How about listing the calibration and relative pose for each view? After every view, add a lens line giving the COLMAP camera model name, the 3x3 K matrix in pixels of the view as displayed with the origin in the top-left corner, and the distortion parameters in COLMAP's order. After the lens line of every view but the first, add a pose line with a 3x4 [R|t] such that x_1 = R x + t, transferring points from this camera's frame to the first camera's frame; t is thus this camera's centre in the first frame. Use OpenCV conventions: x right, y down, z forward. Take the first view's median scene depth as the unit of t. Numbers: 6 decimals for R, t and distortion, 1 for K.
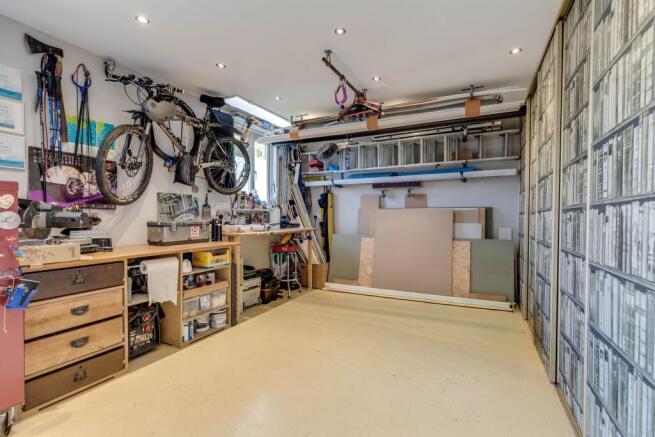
lens RADIAL K [[295.9, 0, 328.8], [0, 295.9, 219.1], [0, 0, 1]] dist [0.011057, -0.000743]
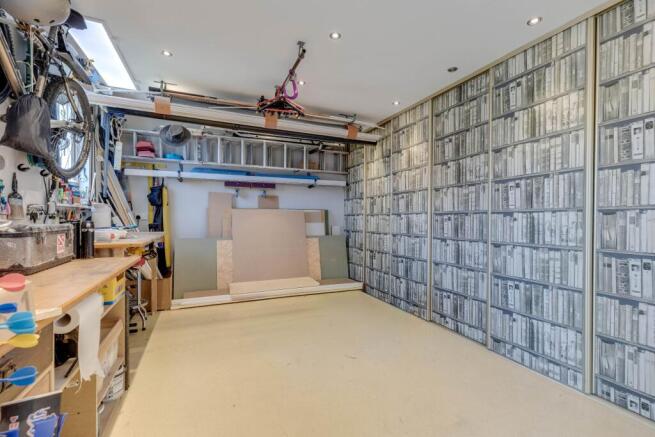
lens RADIAL K [[295.9, 0, 327.7], [0, 295.9, 219.1], [0, 0, 1]] dist [0.011057, -0.000743]
pose [[0.639601, -0.001717, 0.768705, -0.406169], [0.002728, 0.999996, -0.000037, -0.001382], [-0.768702, 0.002121, 0.639604, 0.196728]]
